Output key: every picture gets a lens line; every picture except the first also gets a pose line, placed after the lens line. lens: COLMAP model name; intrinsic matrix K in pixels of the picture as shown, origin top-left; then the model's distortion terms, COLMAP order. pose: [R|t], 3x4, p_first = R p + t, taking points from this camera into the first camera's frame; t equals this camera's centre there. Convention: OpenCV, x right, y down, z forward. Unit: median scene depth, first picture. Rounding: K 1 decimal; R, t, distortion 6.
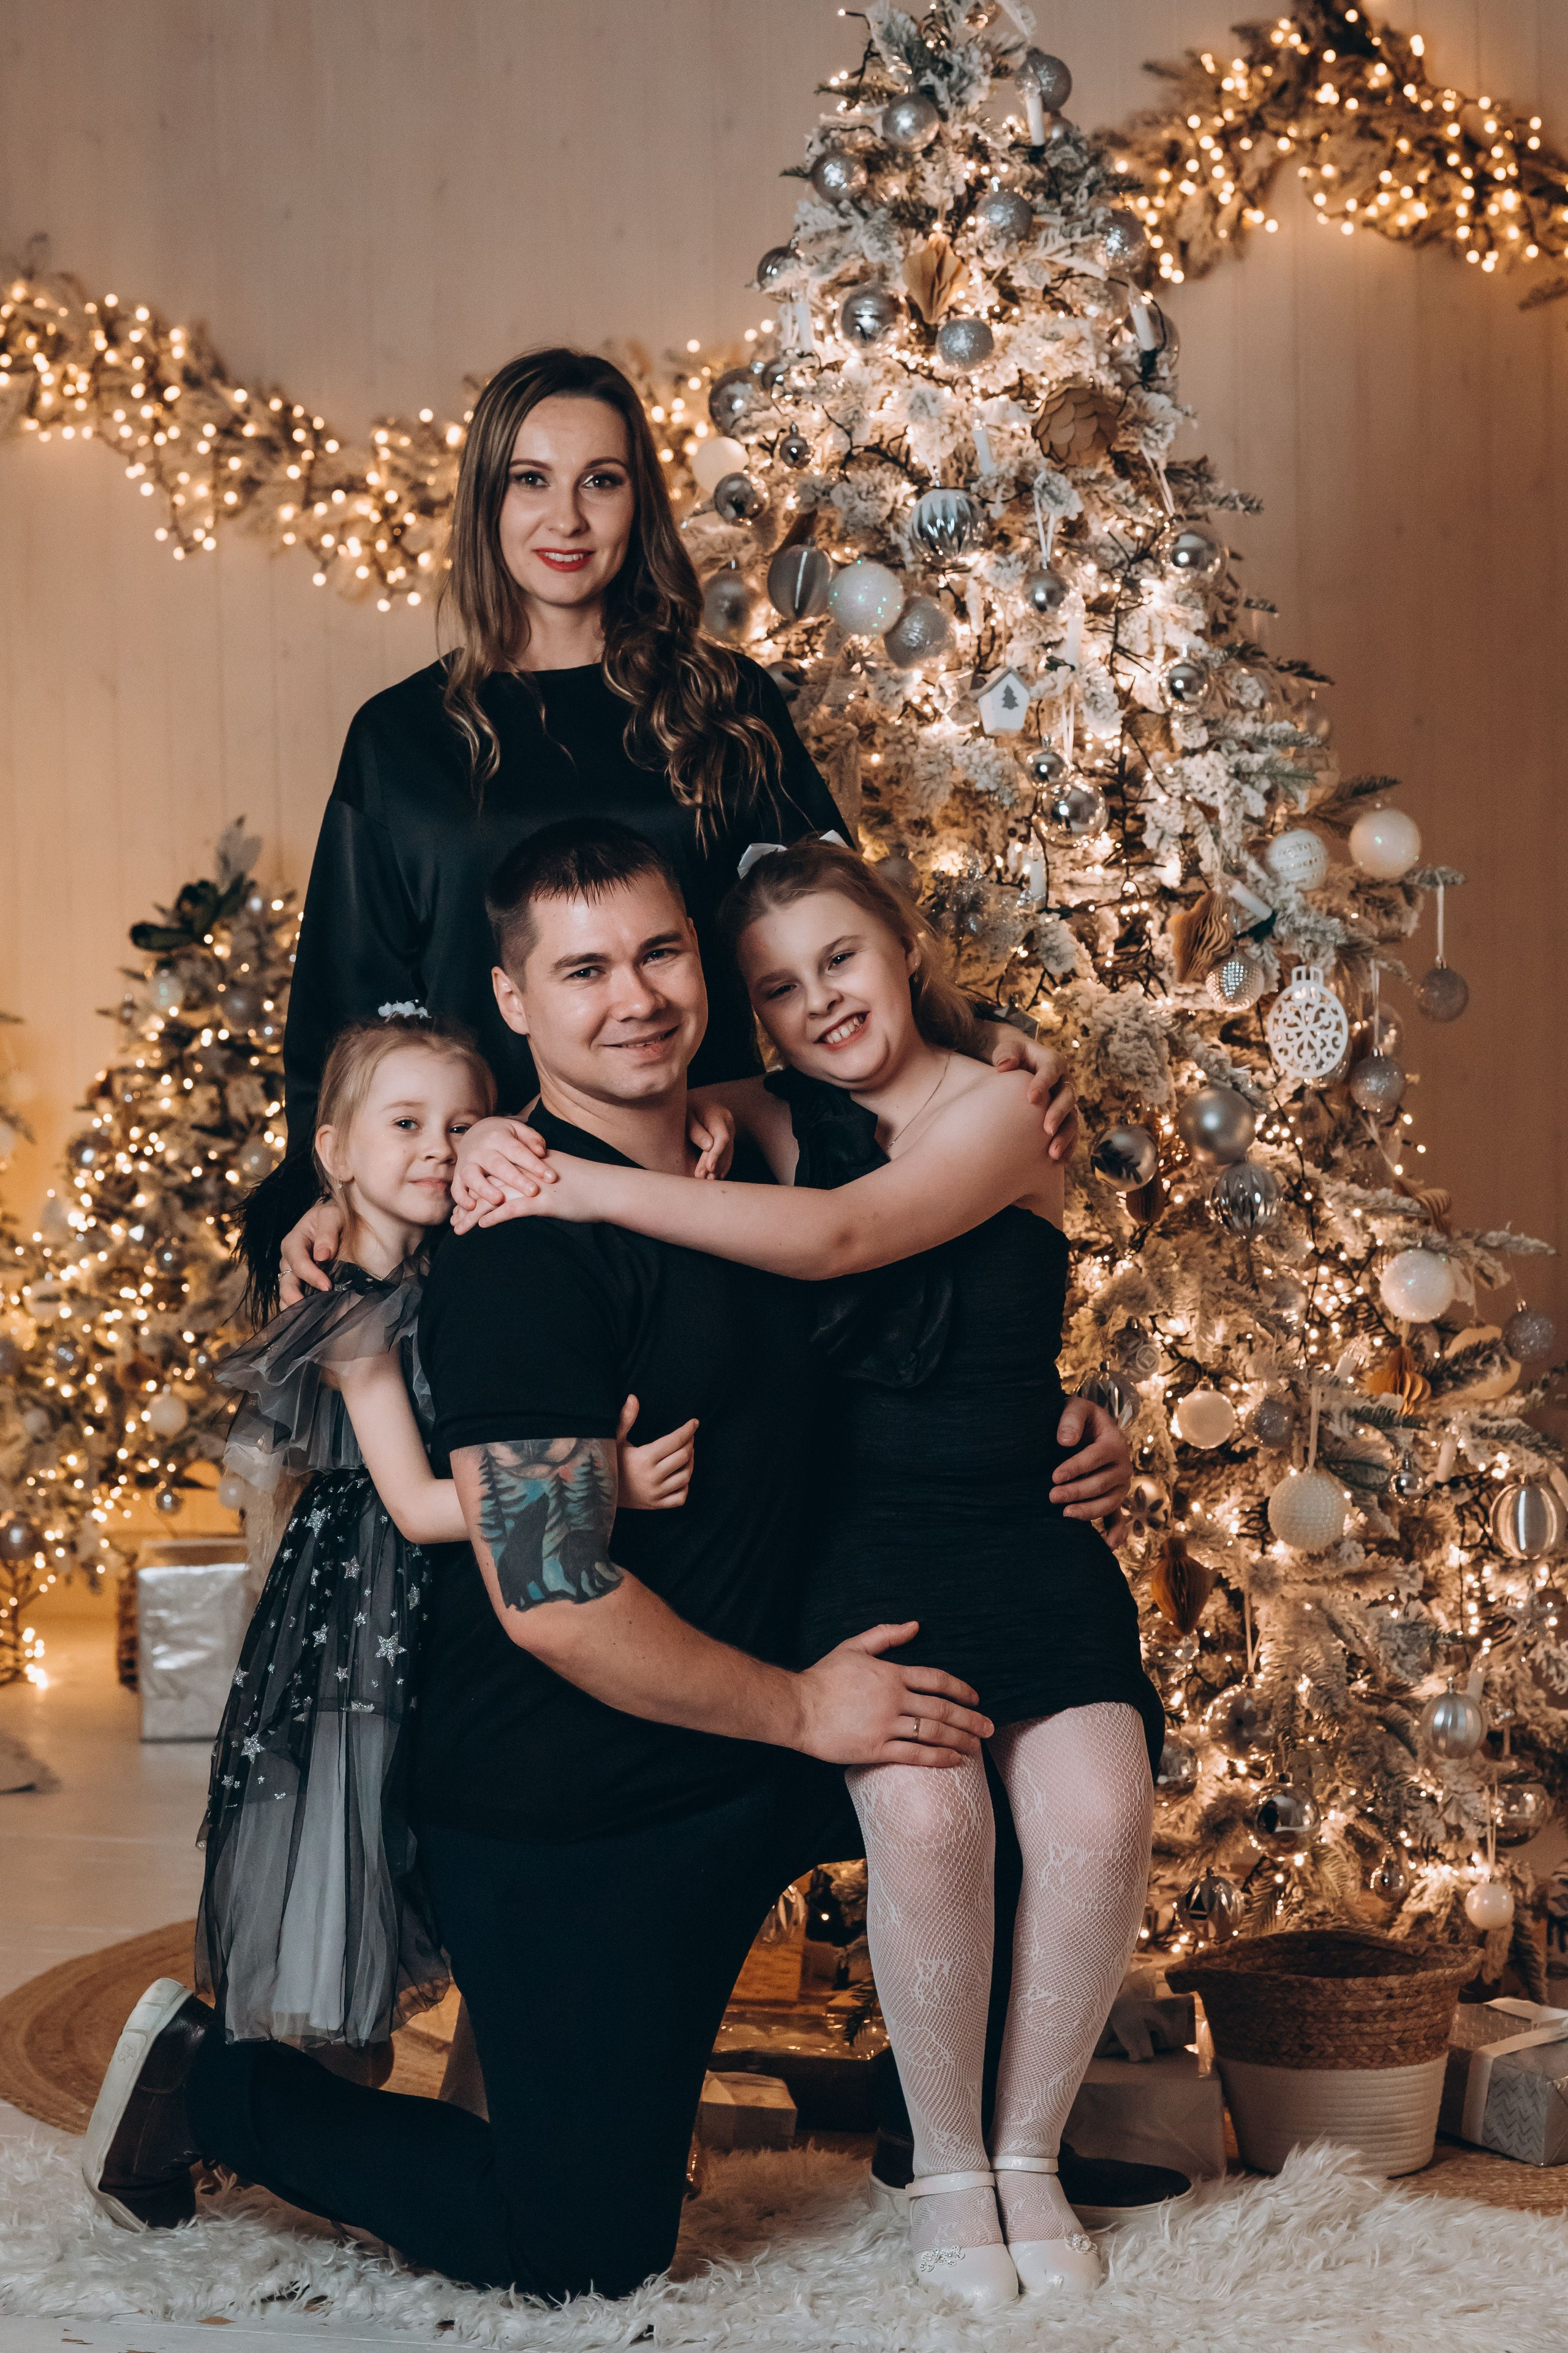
lens RADIAL K [[5183.7, 0, 972.2], [0, 5183.7, 1104.9], [0, 0, 1]] dist [-0.000355, 0.000000]
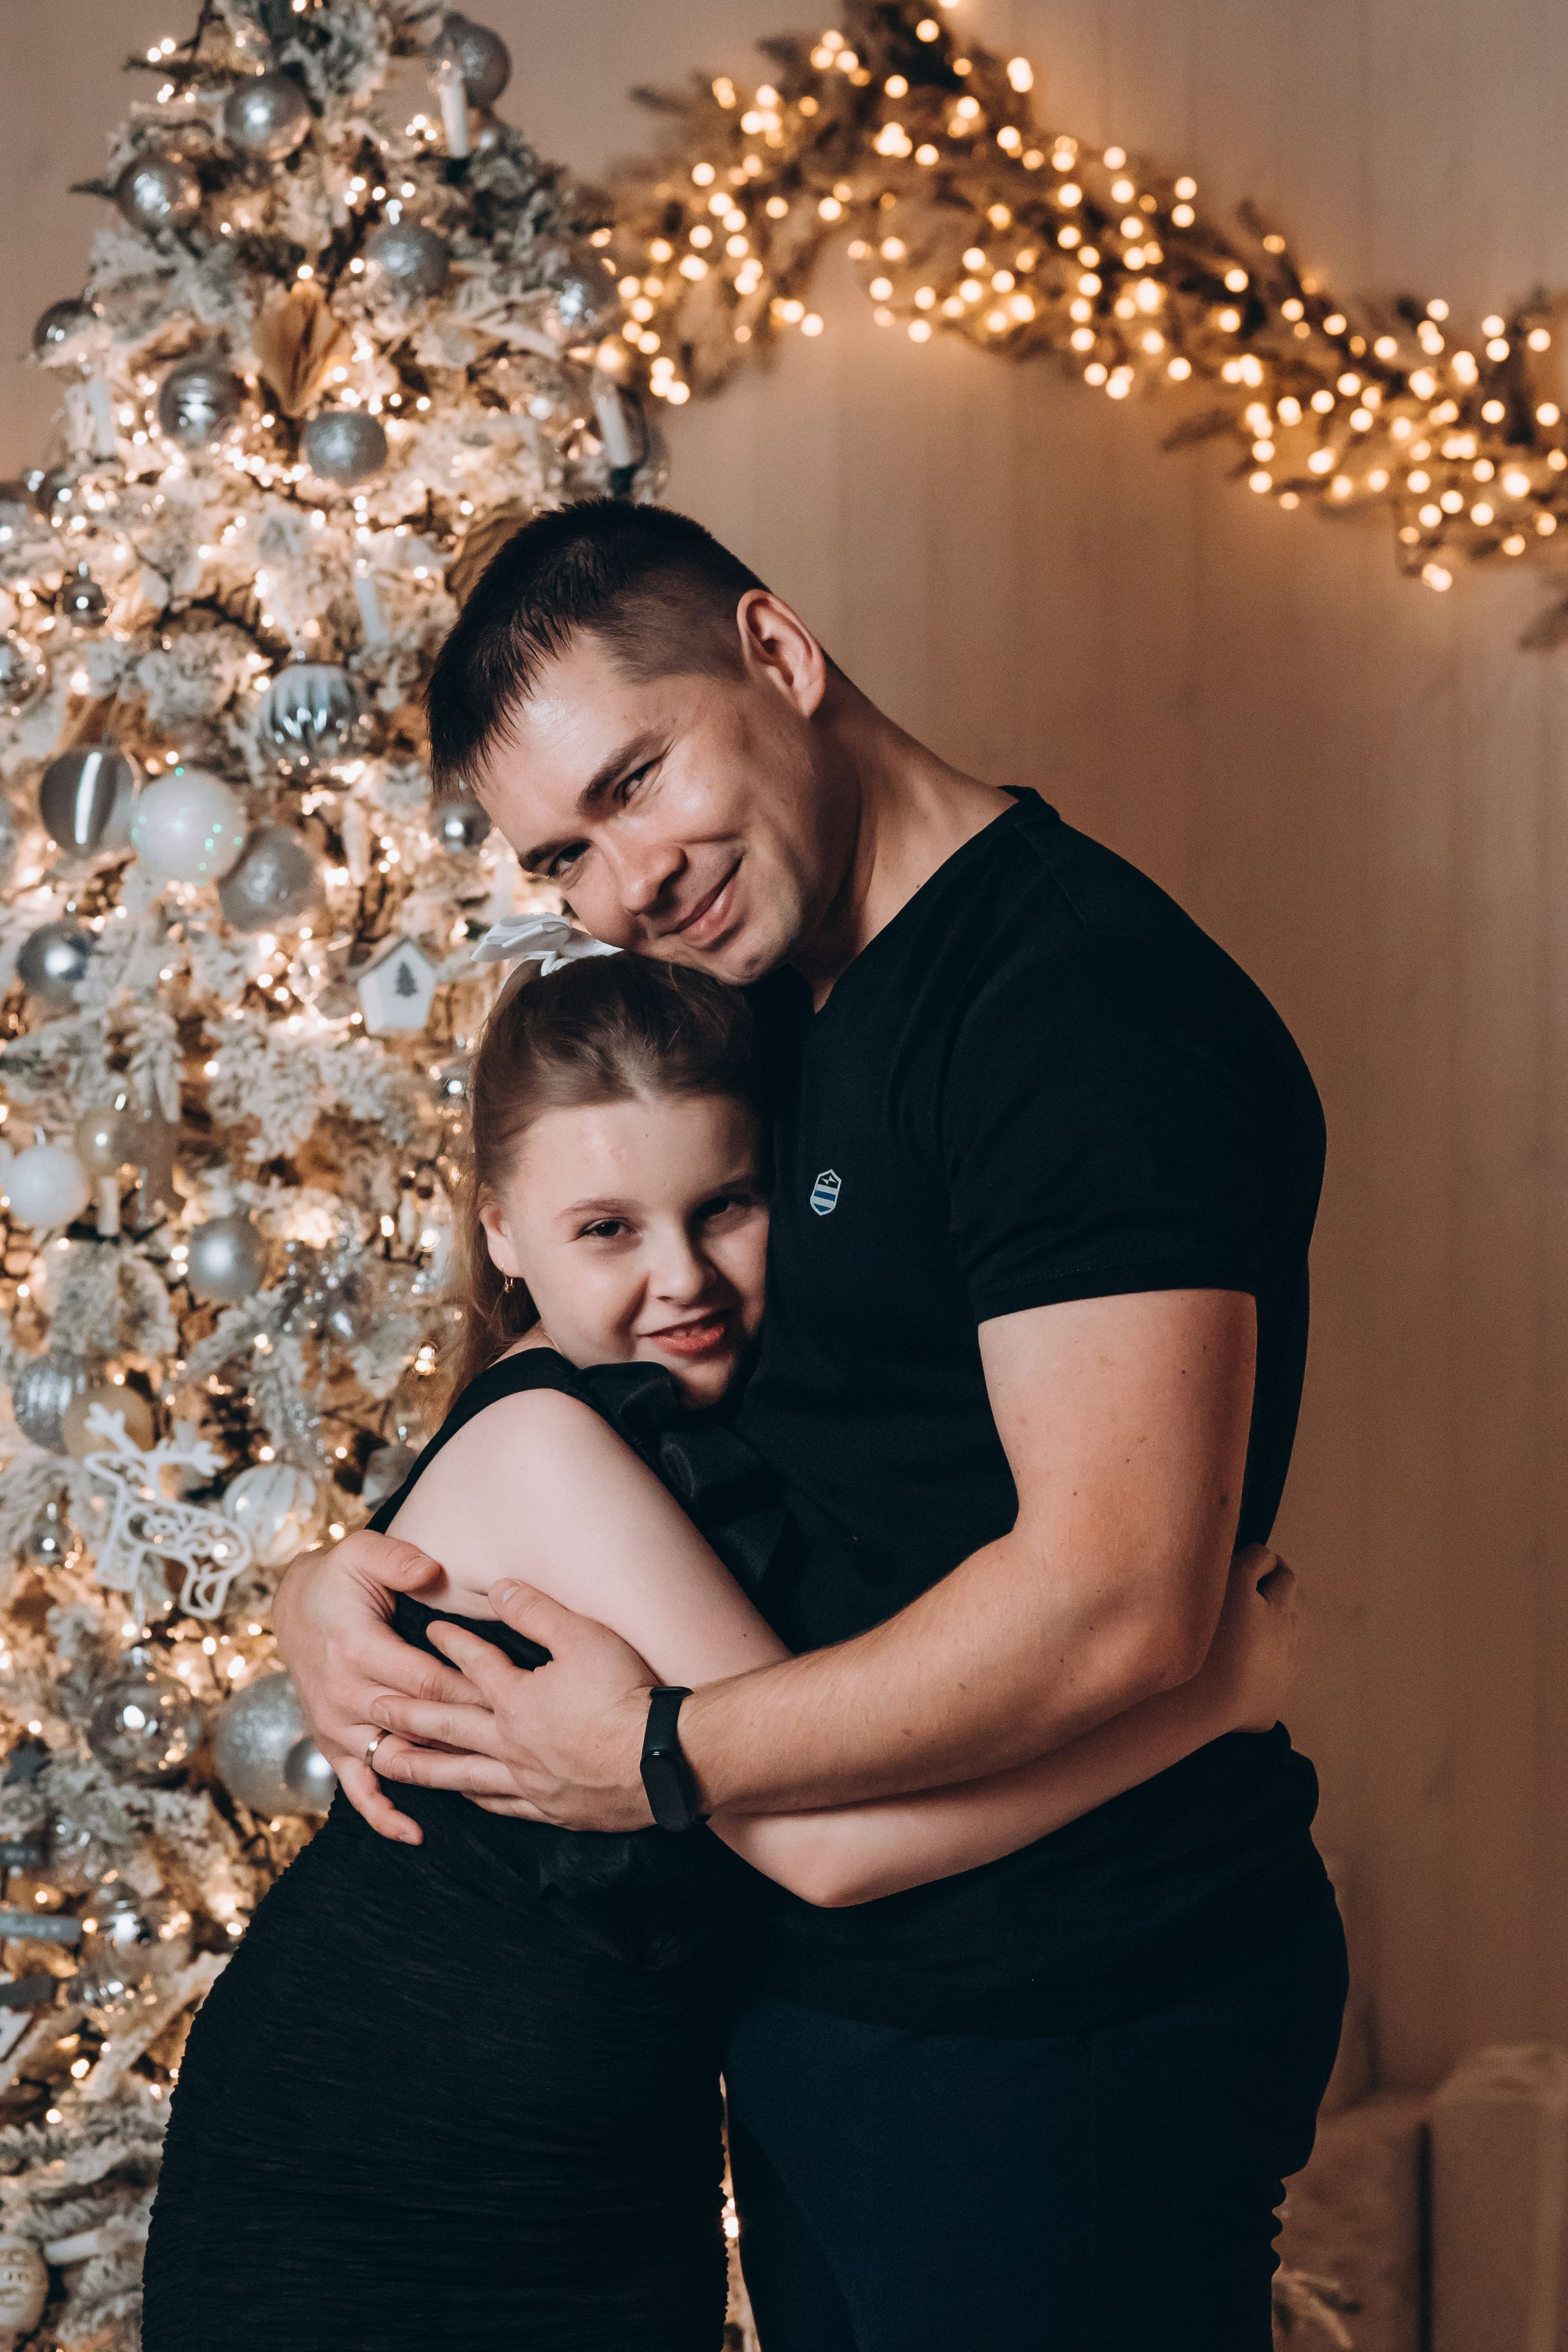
lens RADIAL K [[6584.0, 0, 1114.3], [0, 6584.0, 1394.0], [0, 0, 1]] dist [-0.029825, 0.000000]
pose [[0.994633, 0.009687, 0.103013, 0.010923], [-0.007741, 0.999784, -0.019273, -0.009791], [-0.103177, 0.018372, 0.994493, 0.150262]]
